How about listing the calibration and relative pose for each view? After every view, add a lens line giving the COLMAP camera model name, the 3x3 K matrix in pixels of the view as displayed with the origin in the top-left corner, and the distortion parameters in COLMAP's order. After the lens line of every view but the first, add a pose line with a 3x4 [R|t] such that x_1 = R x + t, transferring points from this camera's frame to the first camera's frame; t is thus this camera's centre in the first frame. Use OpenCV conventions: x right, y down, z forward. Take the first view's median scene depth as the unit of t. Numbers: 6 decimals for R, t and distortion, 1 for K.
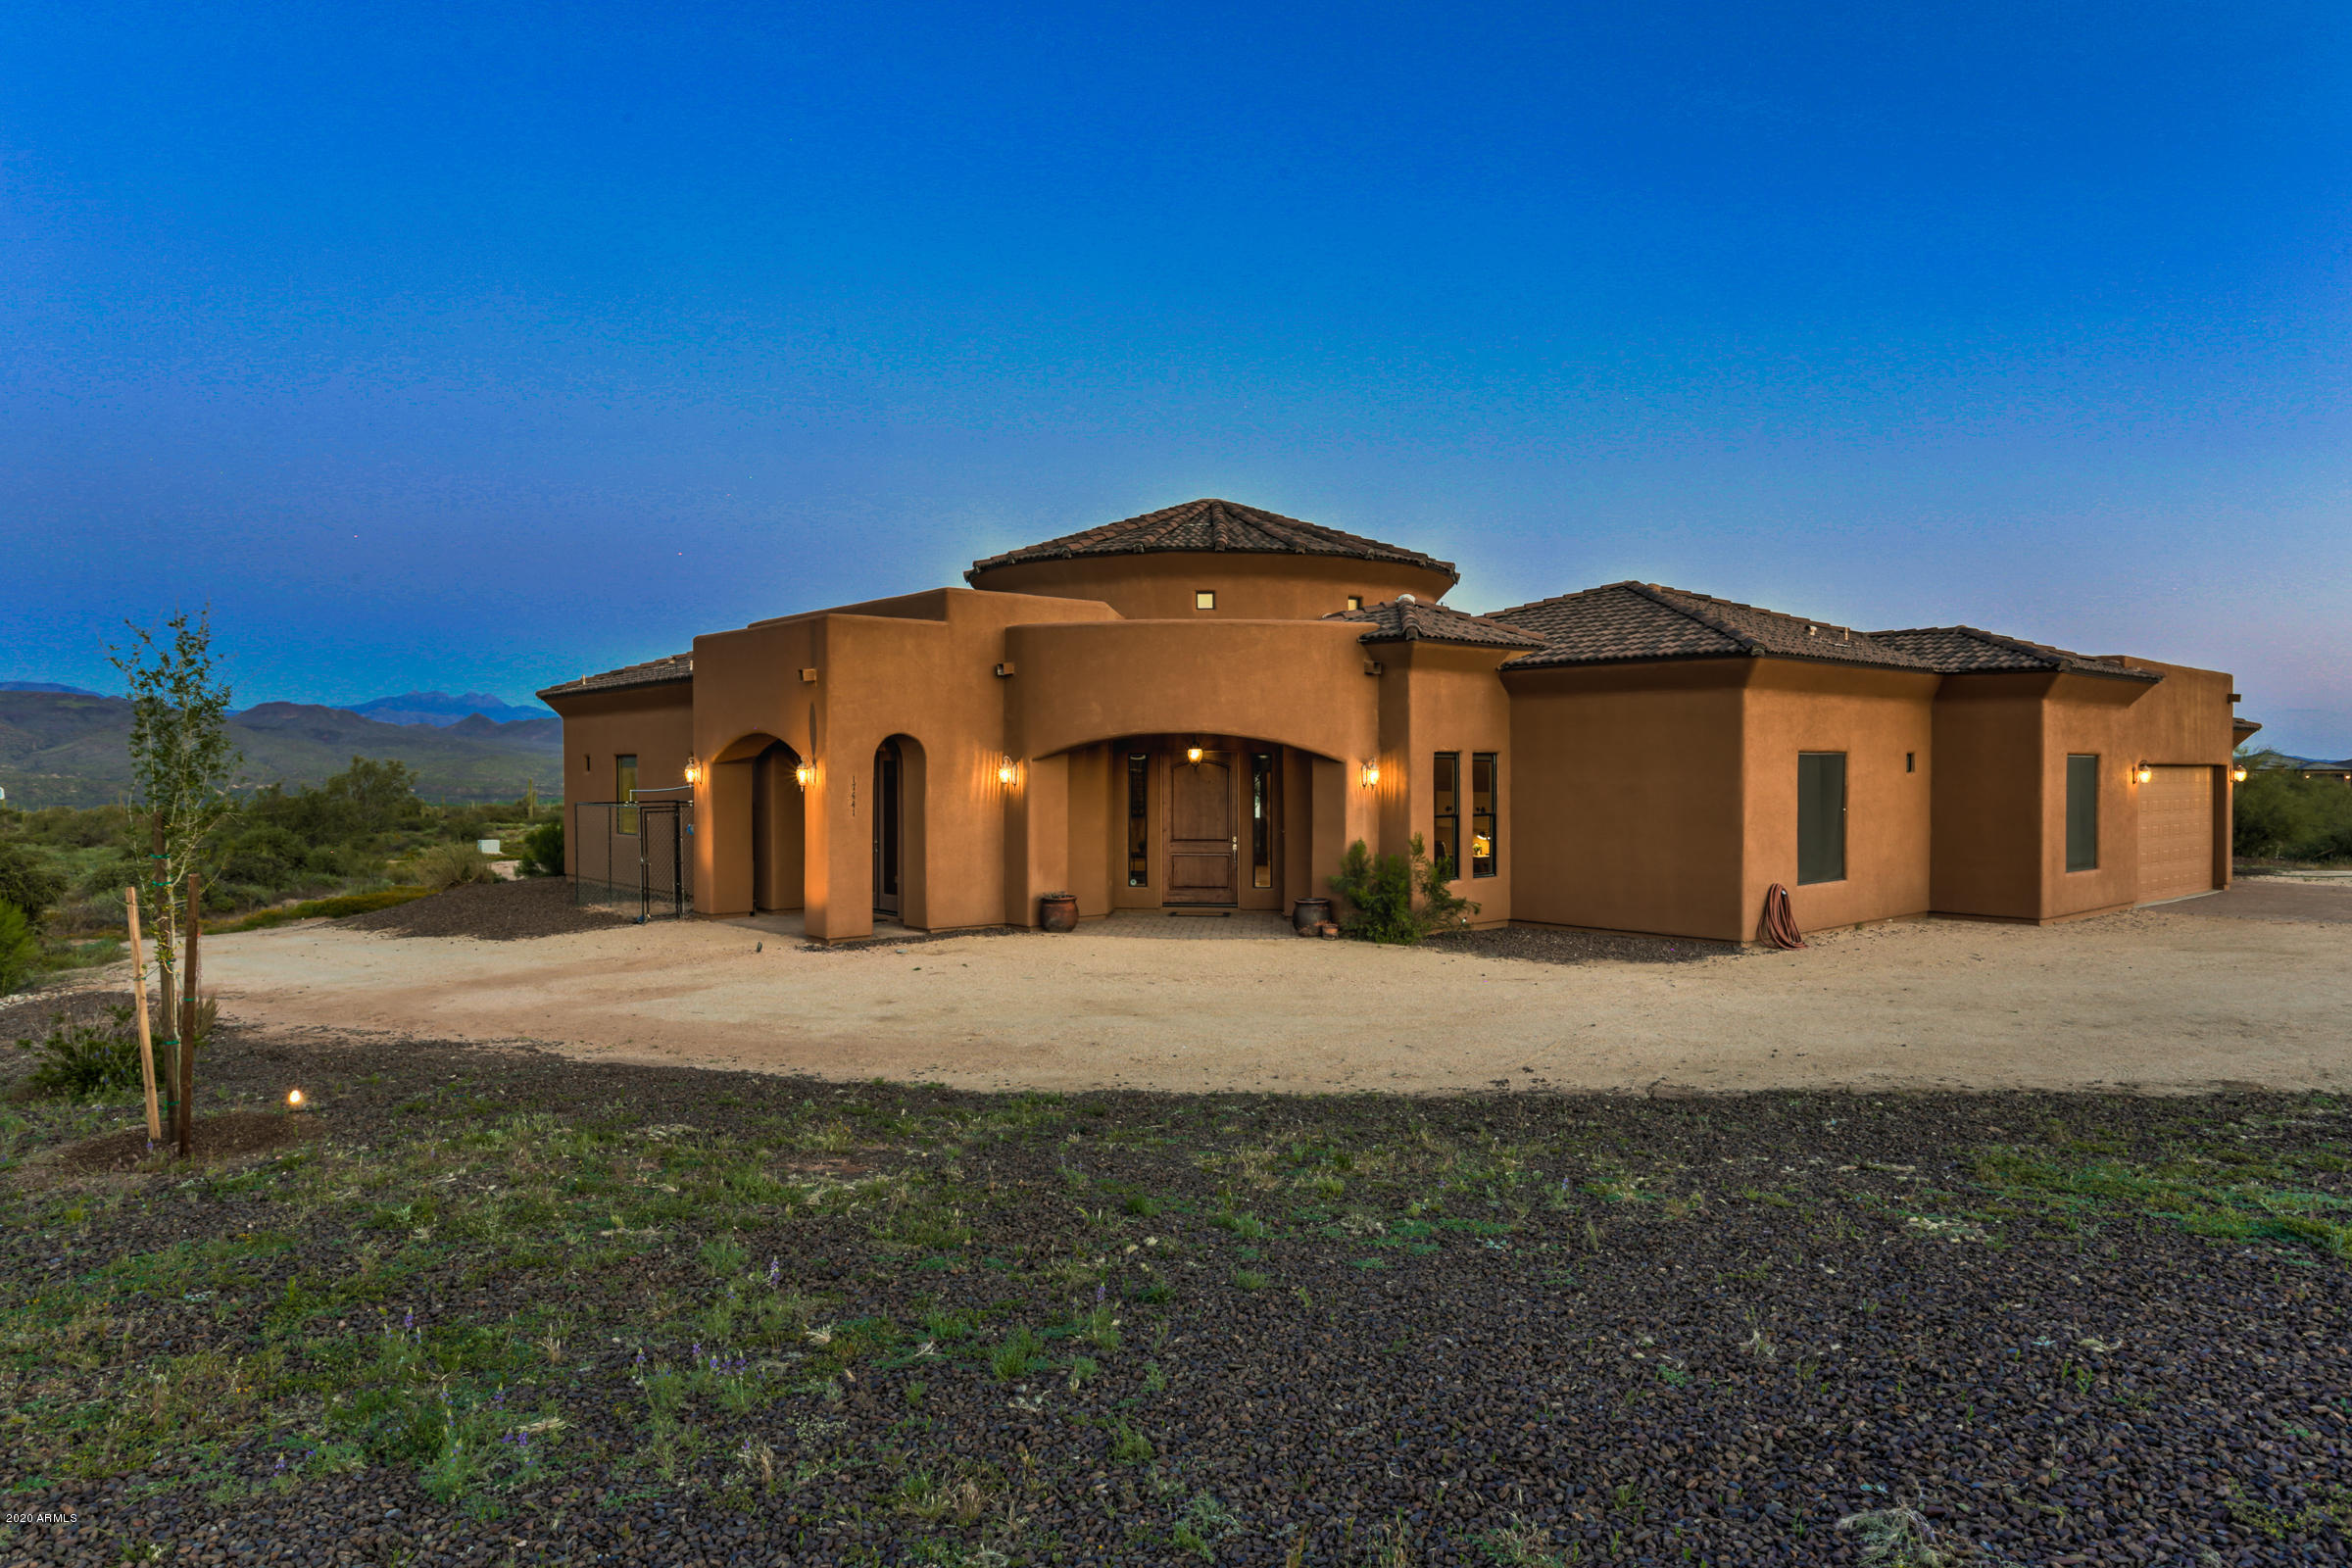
lens RADIAL K [[1508.6, 0, 1167.8], [0, 1508.6, 785.2], [0, 0, 1]] dist [-0.004386, -0.000320]
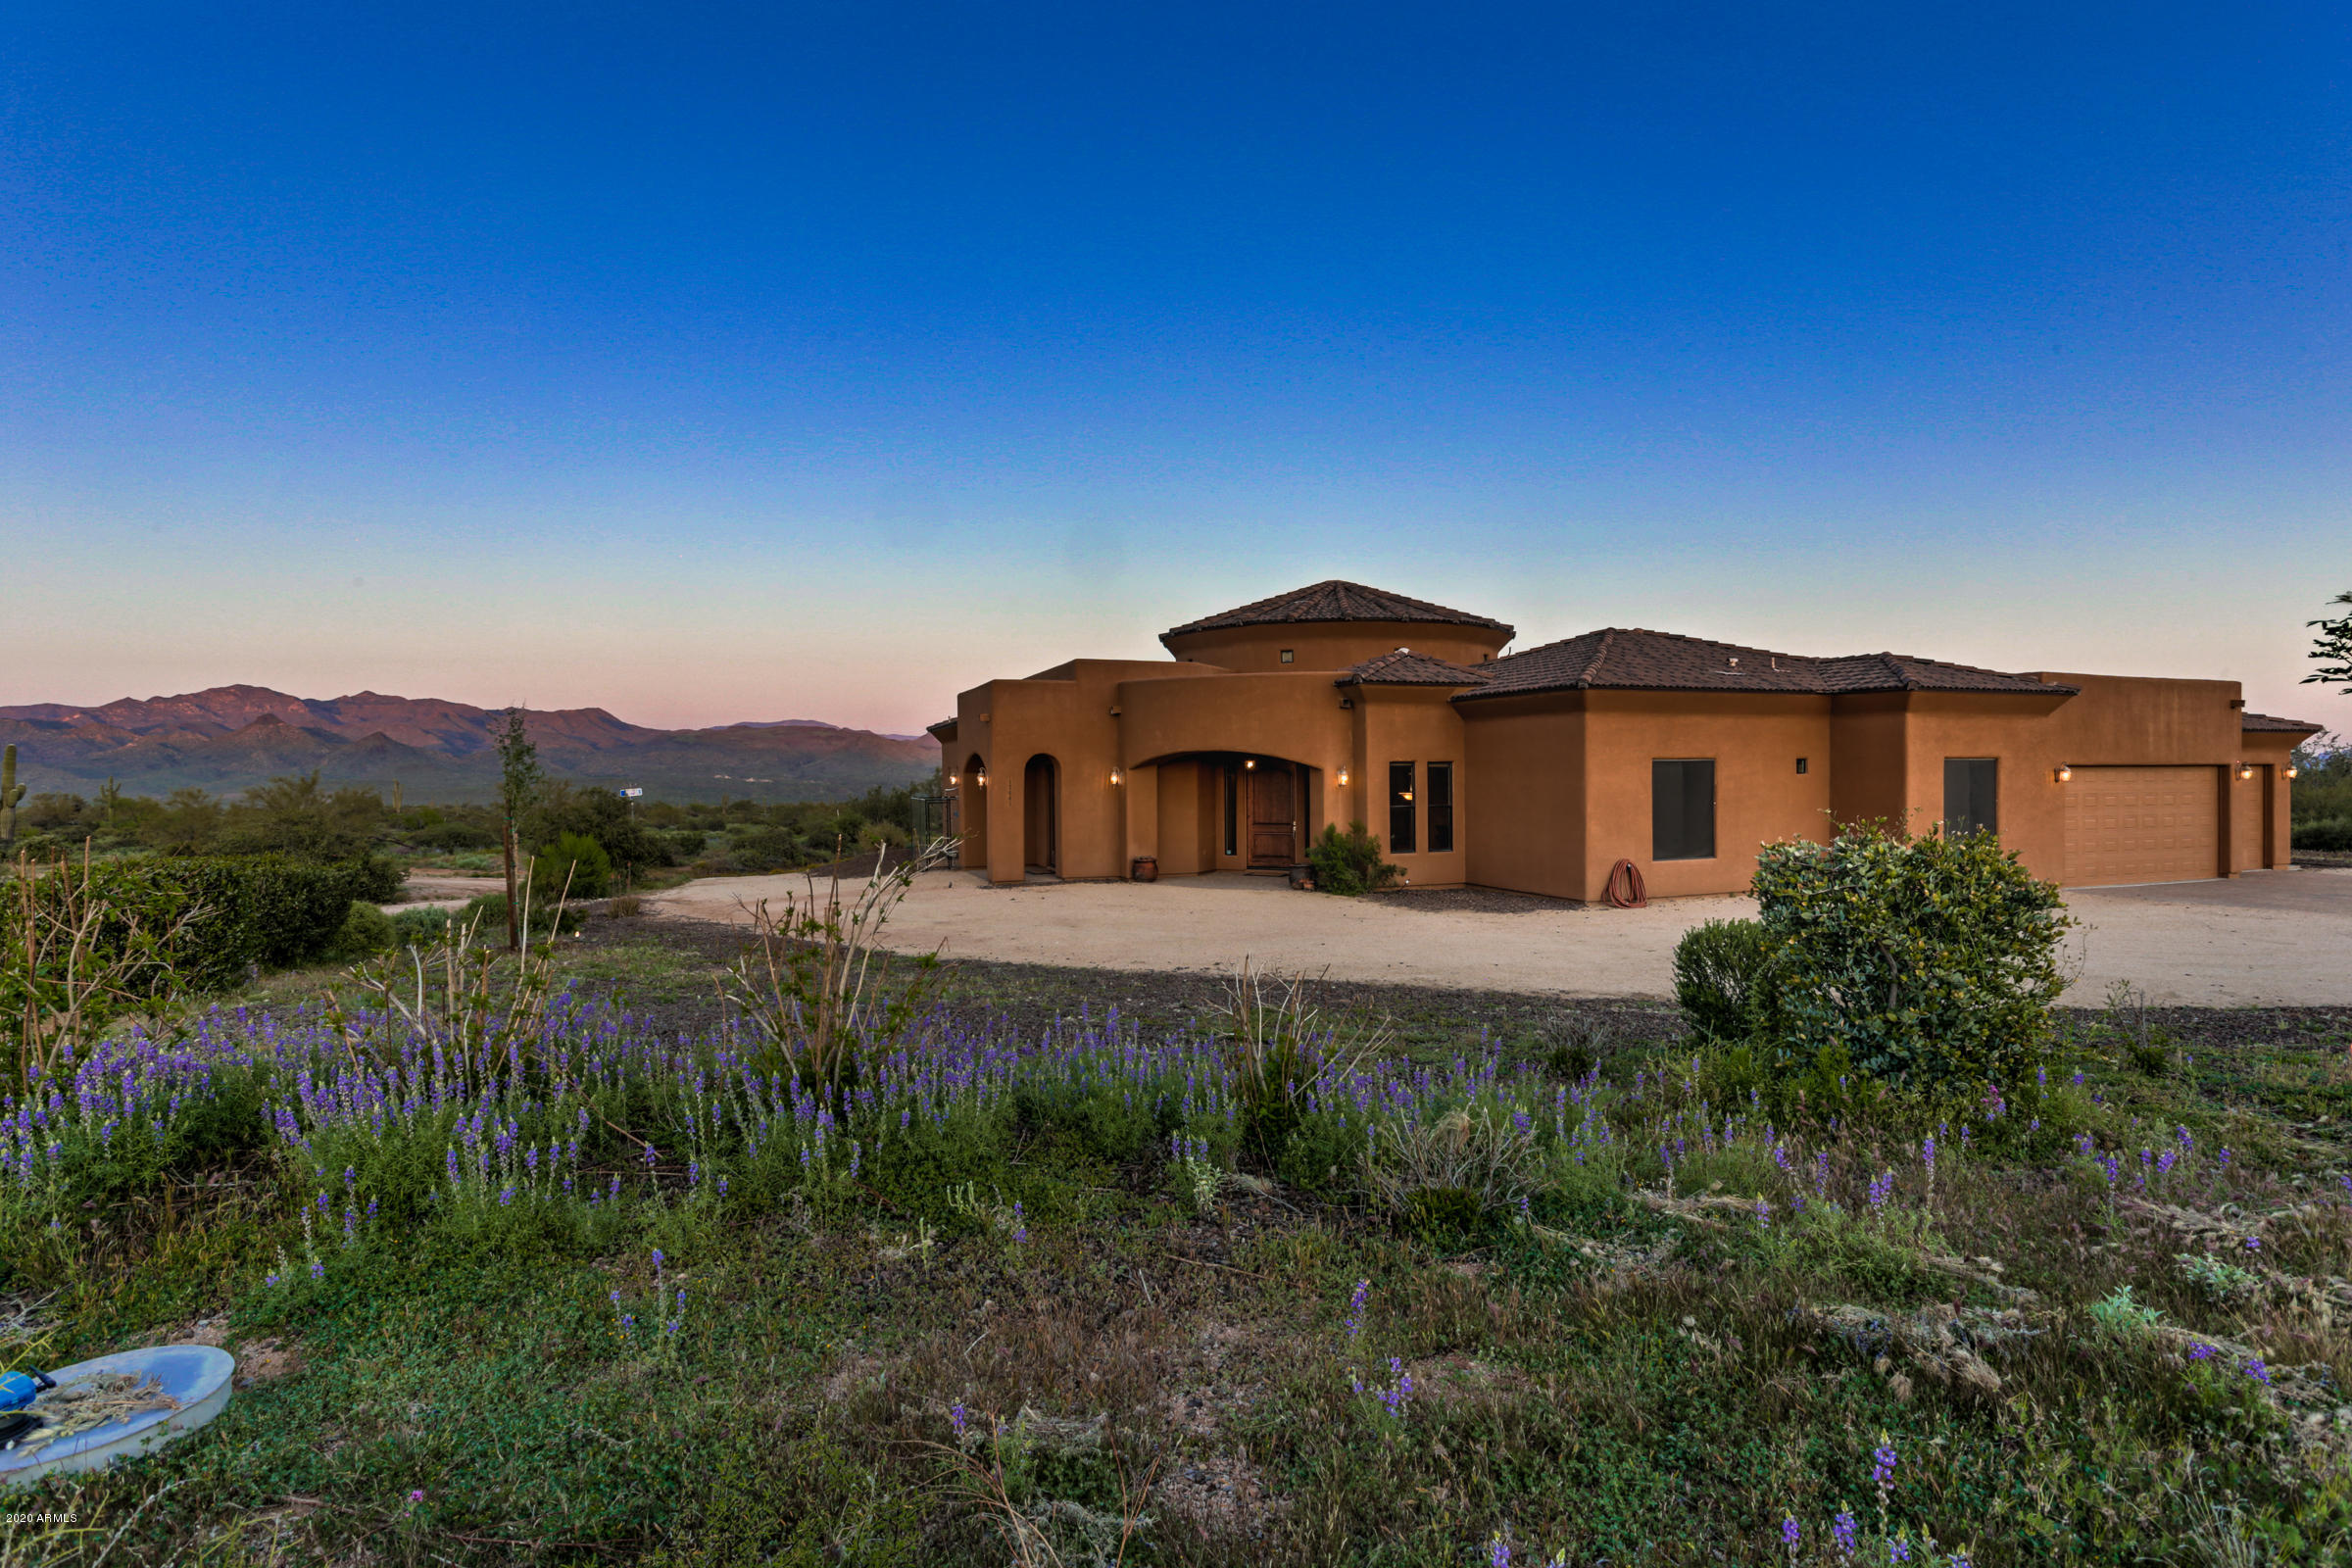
lens RADIAL K [[1187.5, 0, 1184.5], [0, 1187.5, 779.1], [0, 0, 1]] dist [-0.004961, 0.001506]
pose [[0.938357, -0.004878, -0.345633, 0.375622], [0.002854, 0.999976, -0.006365, 0.001110], [0.345655, 0.004986, 0.938348, -0.110576]]
